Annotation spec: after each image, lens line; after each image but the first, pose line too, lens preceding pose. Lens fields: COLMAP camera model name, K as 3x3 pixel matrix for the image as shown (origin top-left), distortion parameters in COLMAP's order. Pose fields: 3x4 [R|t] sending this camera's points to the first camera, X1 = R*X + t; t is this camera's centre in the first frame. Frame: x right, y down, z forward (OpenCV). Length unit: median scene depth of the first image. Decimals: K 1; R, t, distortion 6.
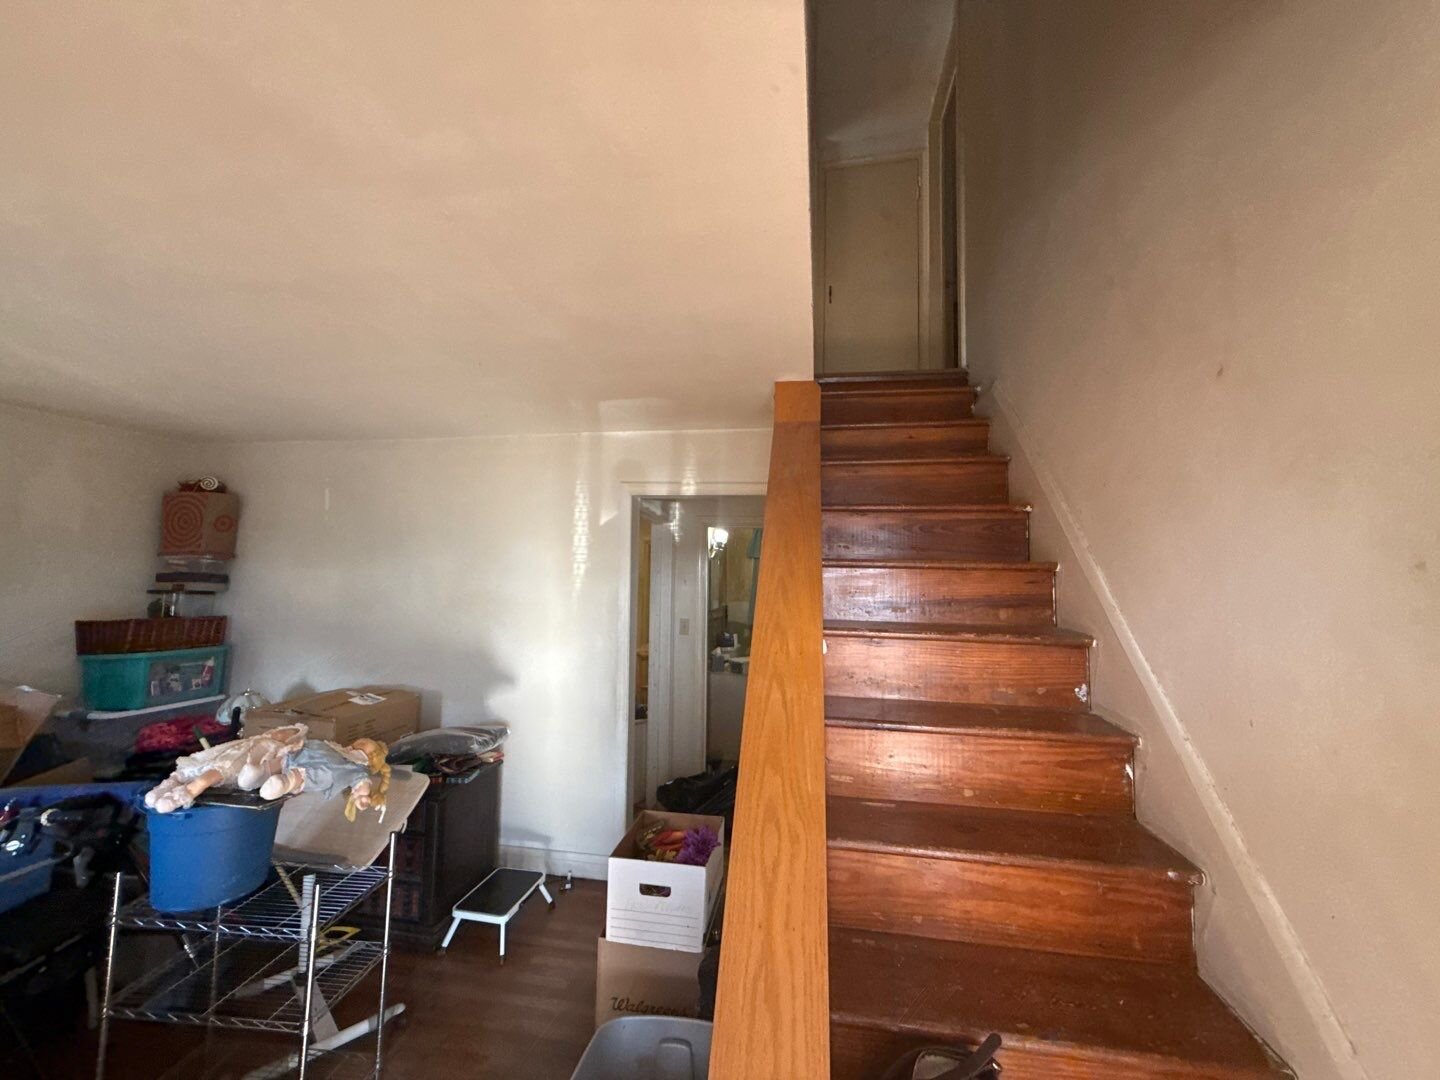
lens RADIAL K [[573.1, 0, 720.0], [0, 573.1, 540.0], [0, 0, 1]] dist [0.004784, 0.000191]
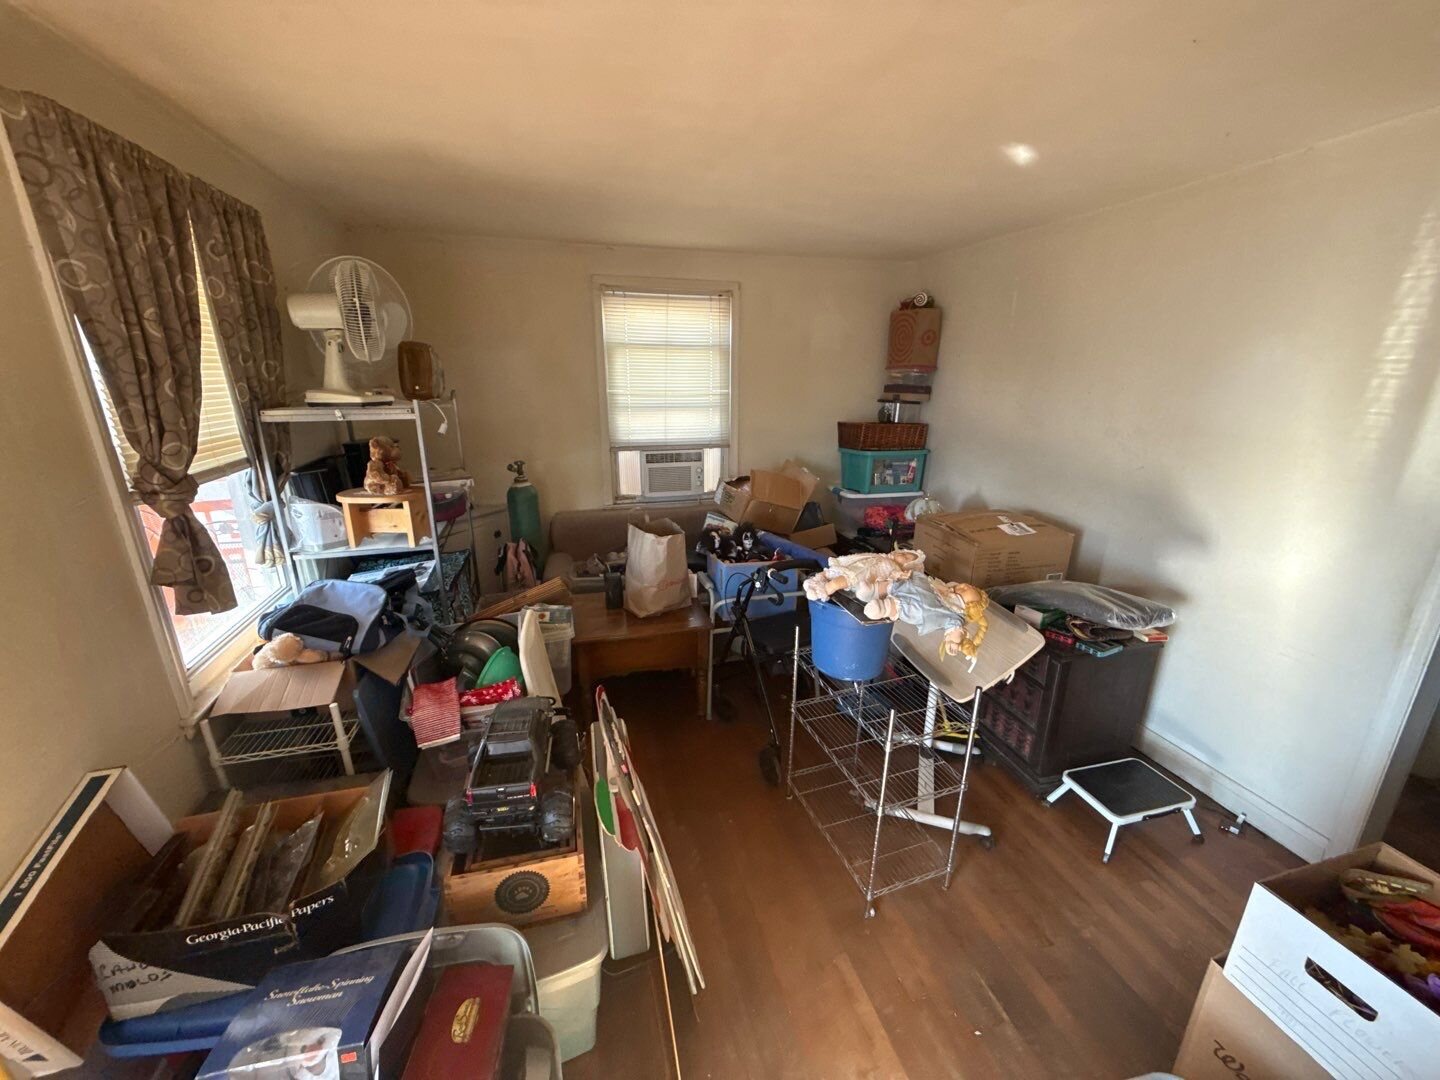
lens RADIAL K [[573.1, 0, 720.0], [0, 573.1, 540.0], [0, 0, 1]] dist [0.004784, 0.000191]
pose [[0.420847, 0.250736, -0.871791, 0.013205], [0.067505, 0.949720, 0.305736, -0.031619], [0.904617, -0.187518, 0.382761, 0.211565]]
